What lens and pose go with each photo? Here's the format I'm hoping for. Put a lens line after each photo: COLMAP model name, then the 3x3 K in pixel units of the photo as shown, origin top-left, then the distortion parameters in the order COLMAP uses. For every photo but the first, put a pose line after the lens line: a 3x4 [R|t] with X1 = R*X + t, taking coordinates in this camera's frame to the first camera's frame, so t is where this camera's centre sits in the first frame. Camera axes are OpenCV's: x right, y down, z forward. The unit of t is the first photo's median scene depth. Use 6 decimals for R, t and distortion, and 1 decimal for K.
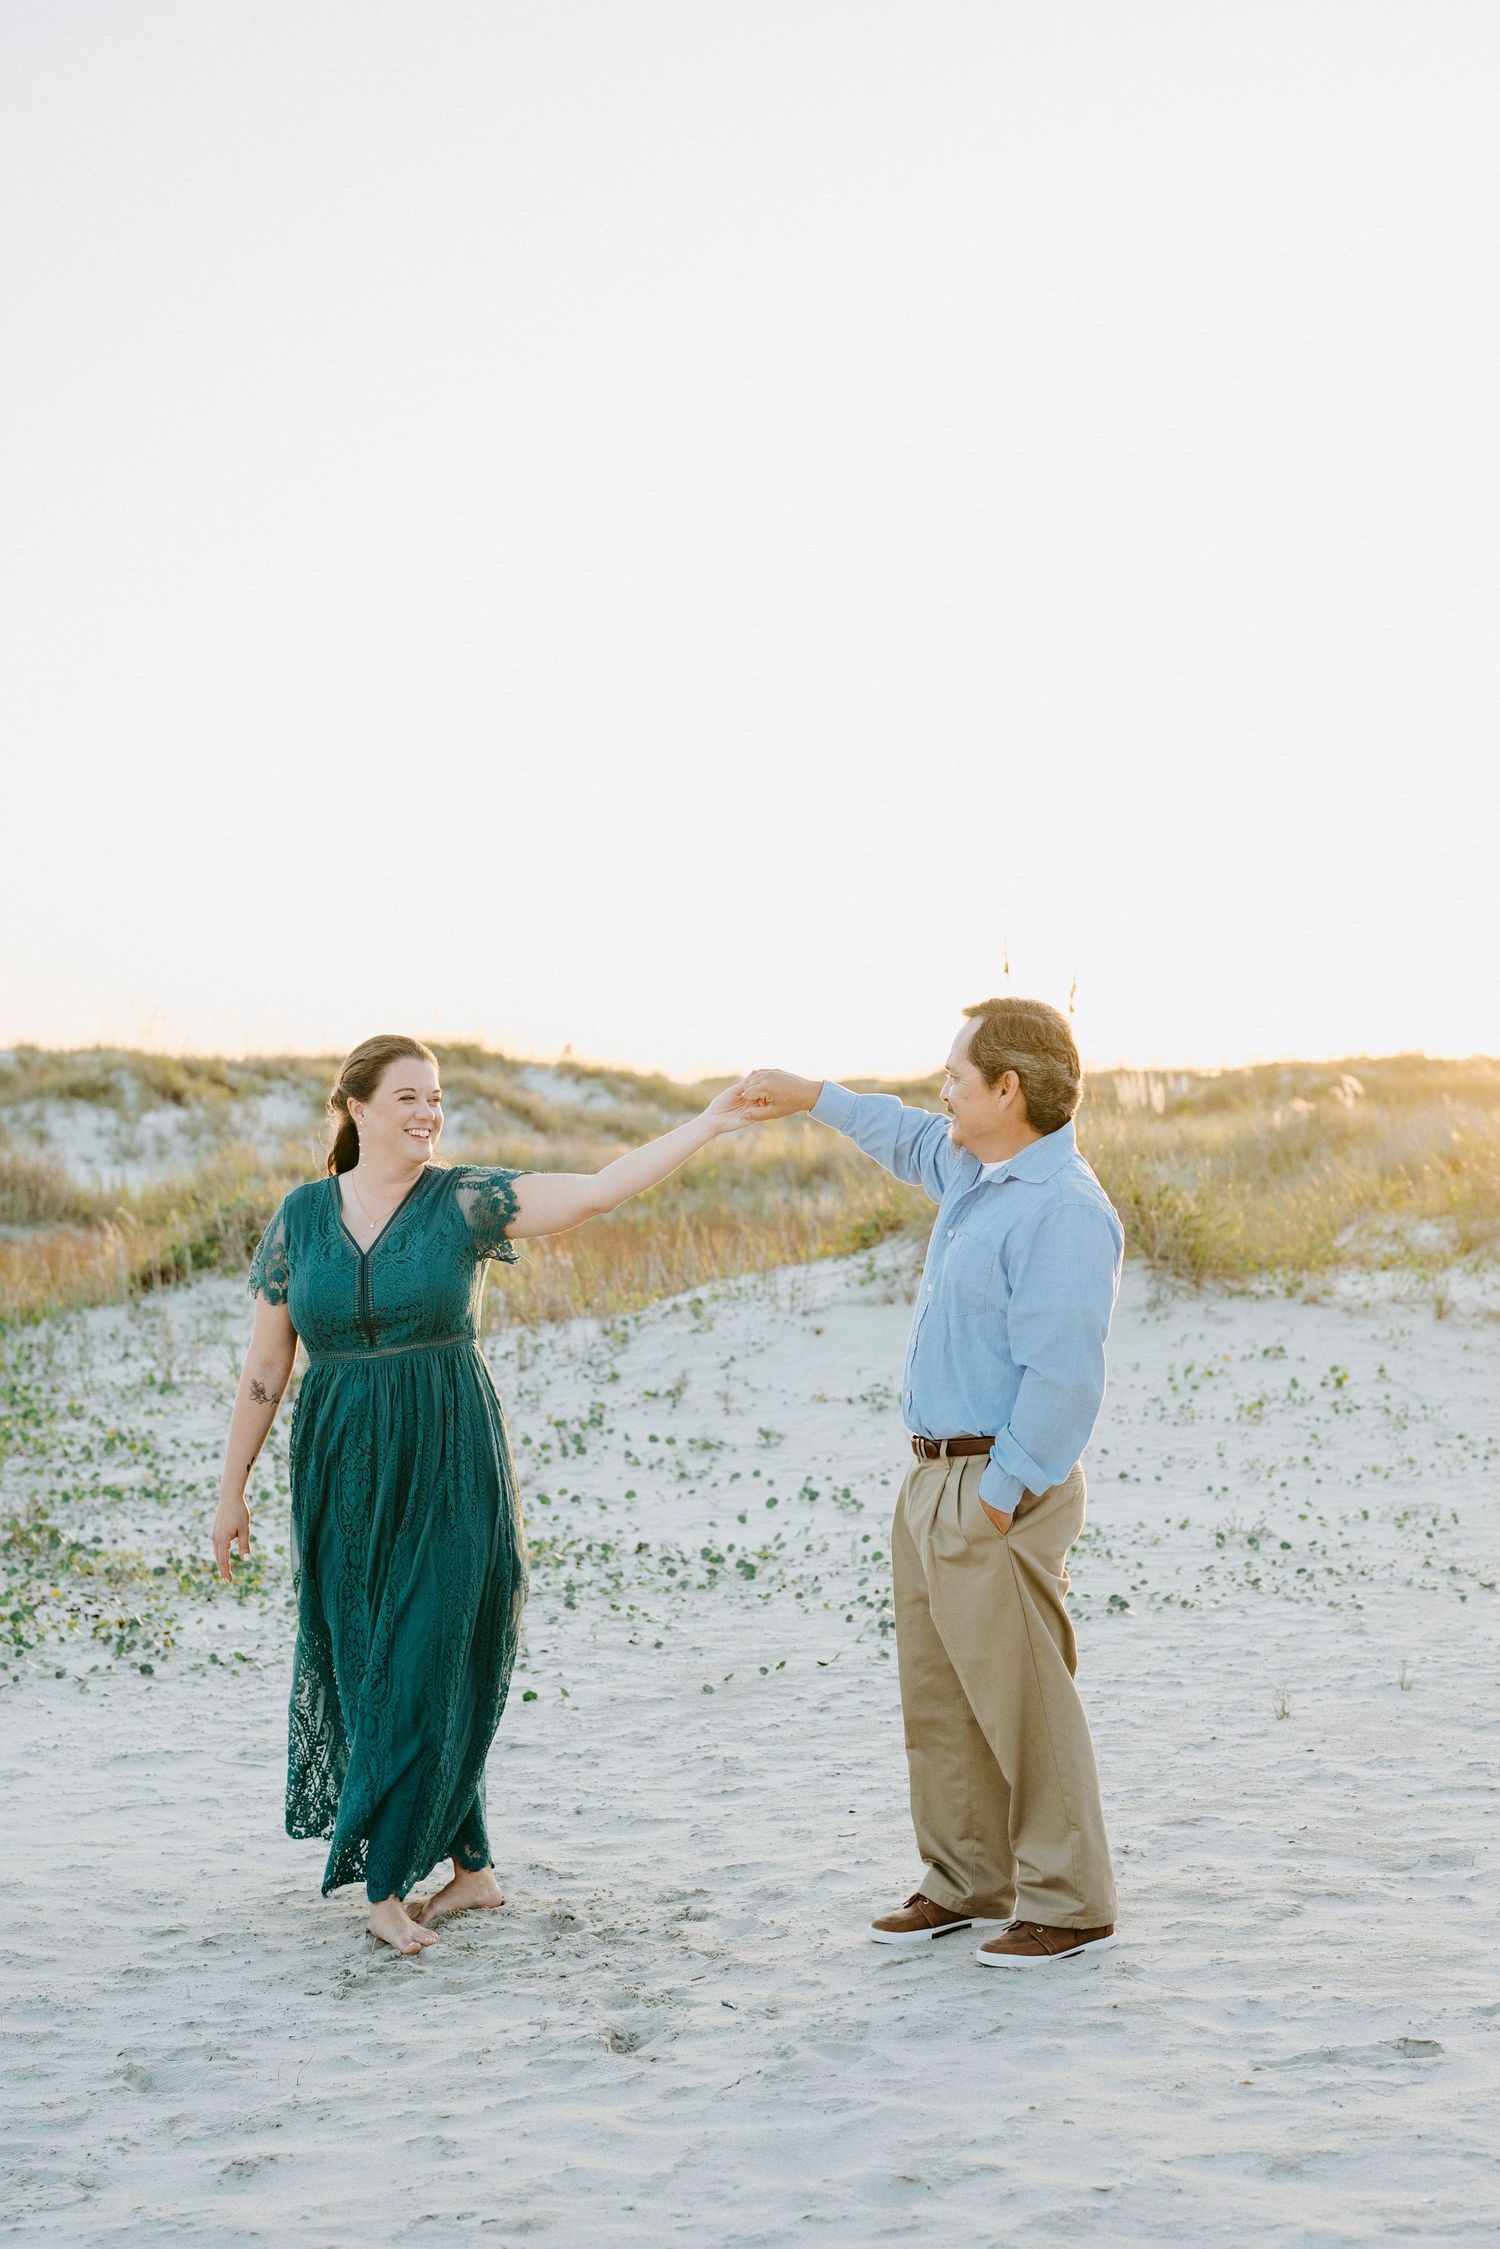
lens RADIAL K [[3608.8, 0, 750.0], [0, 3608.8, 1124.5], [0, 0, 1]] dist [-0.016821, 0.089234]
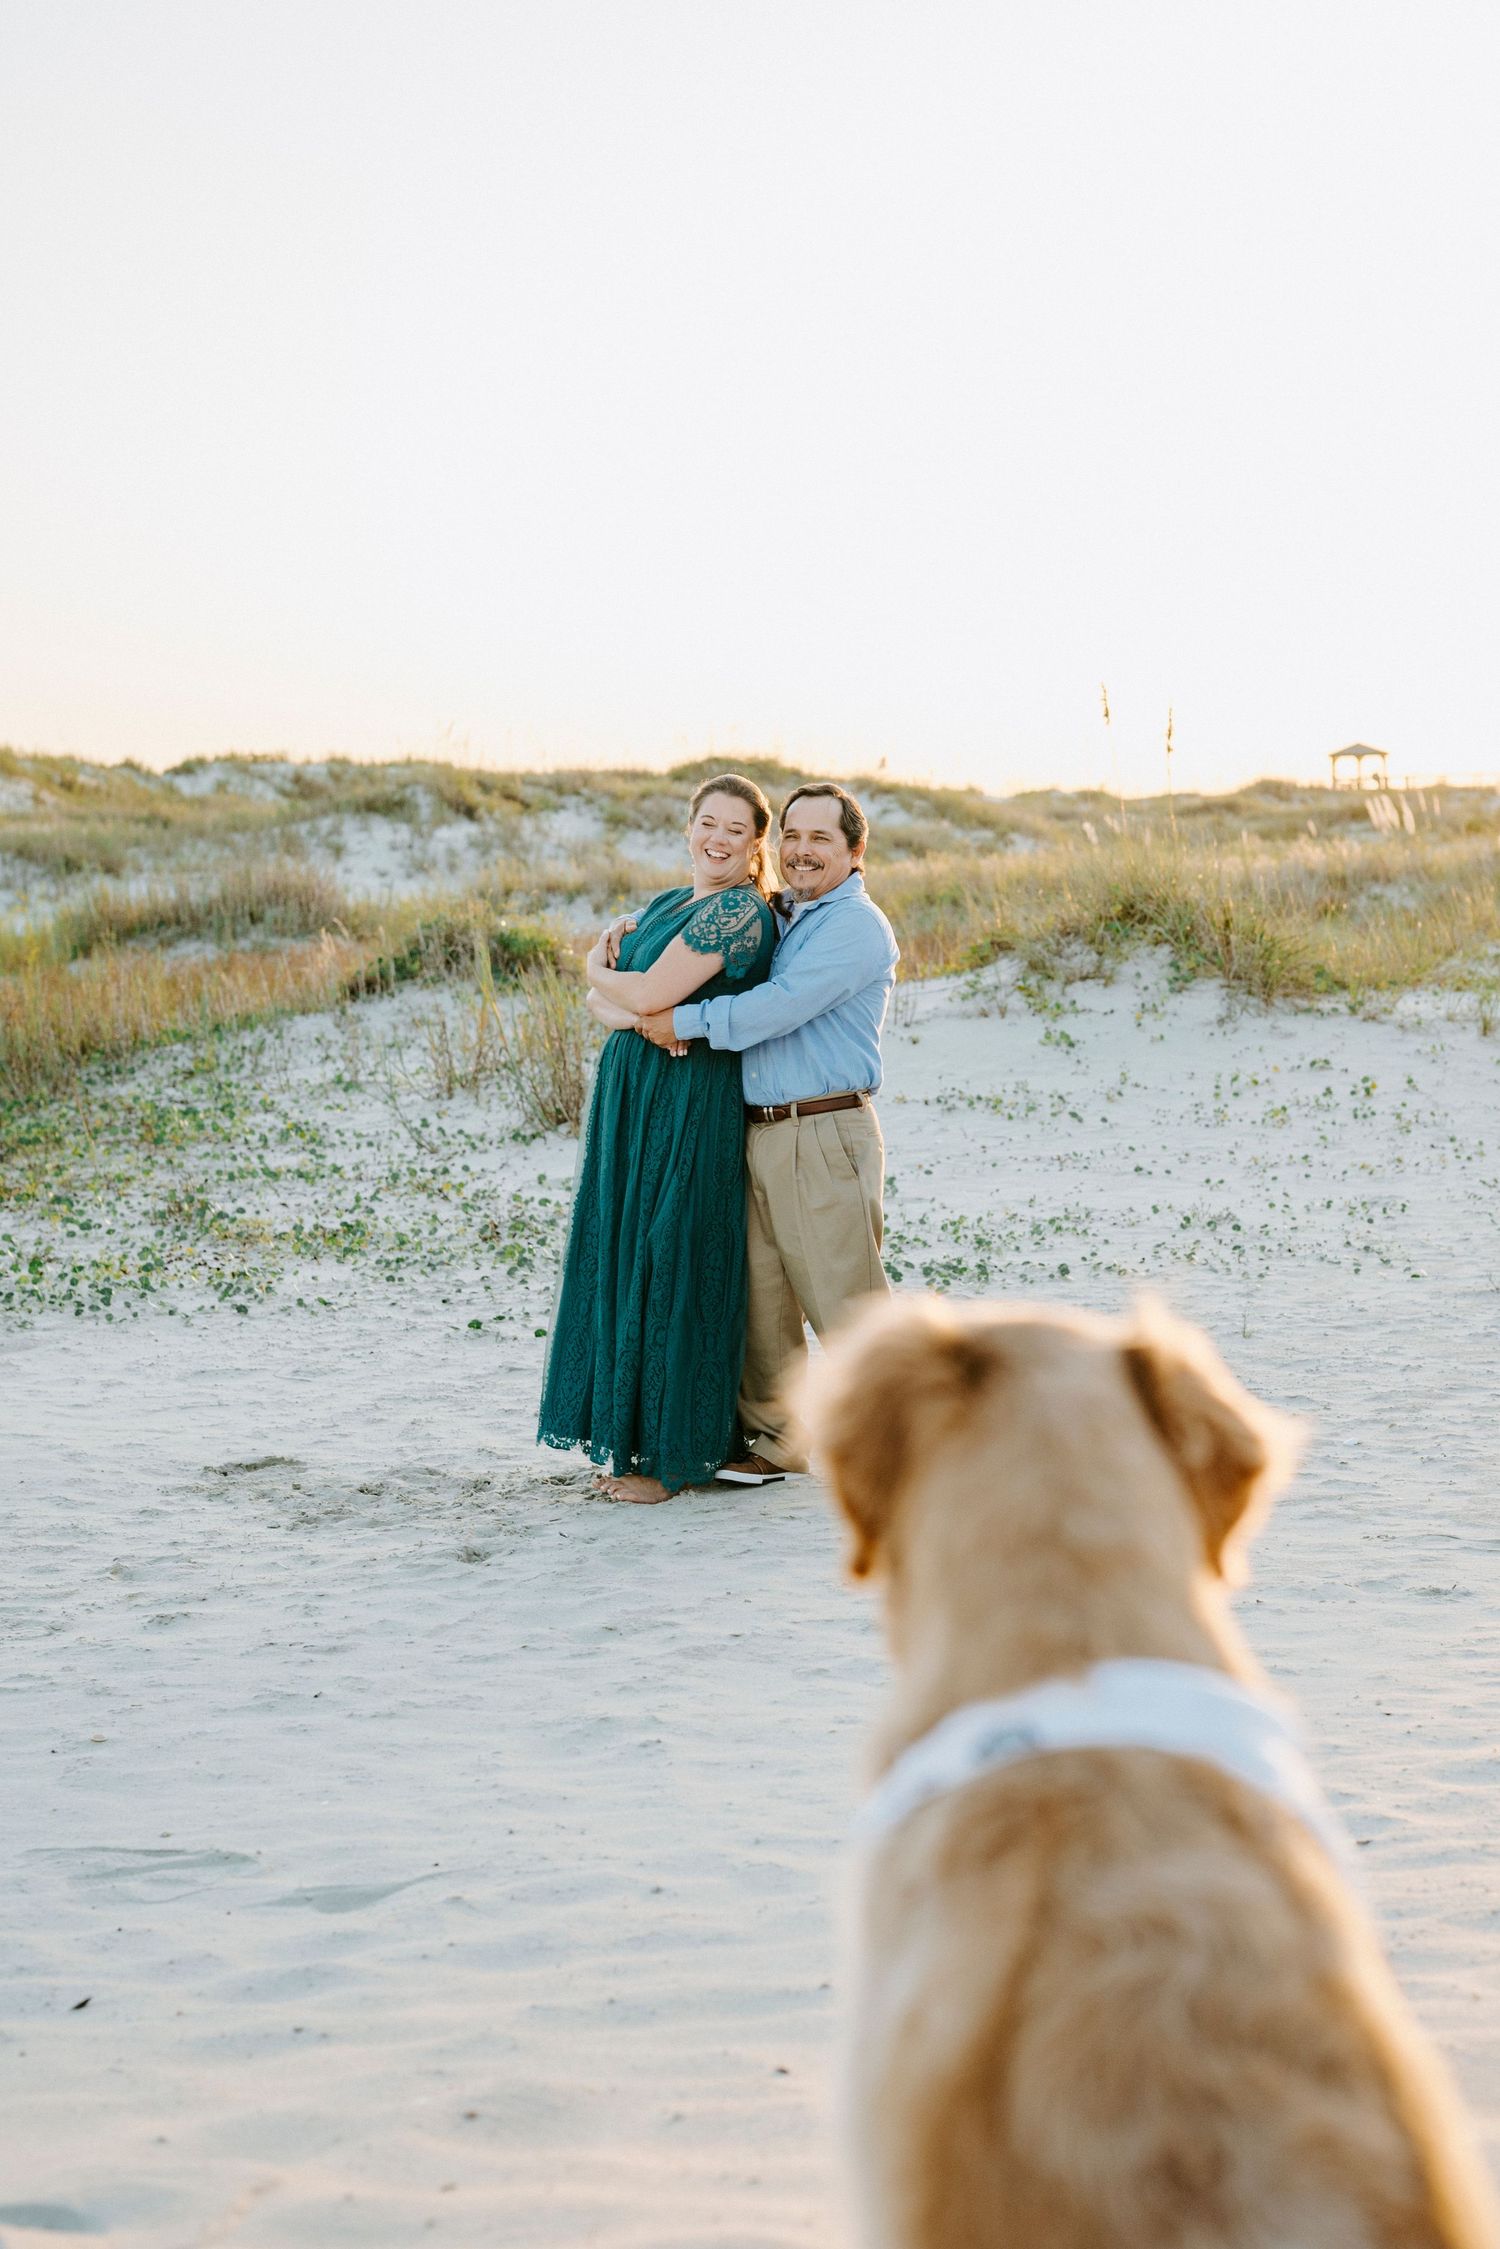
lens RADIAL K [[3608.8, 0, 750.0], [0, 3608.8, 1124.5], [0, 0, 1]] dist [-0.016821, 0.089234]
pose [[0.996238, 0.012215, -0.085789, 0.061443], [-0.005402, 0.996844, 0.079196, -0.004759], [0.086485, -0.078435, 0.993161, -0.108409]]
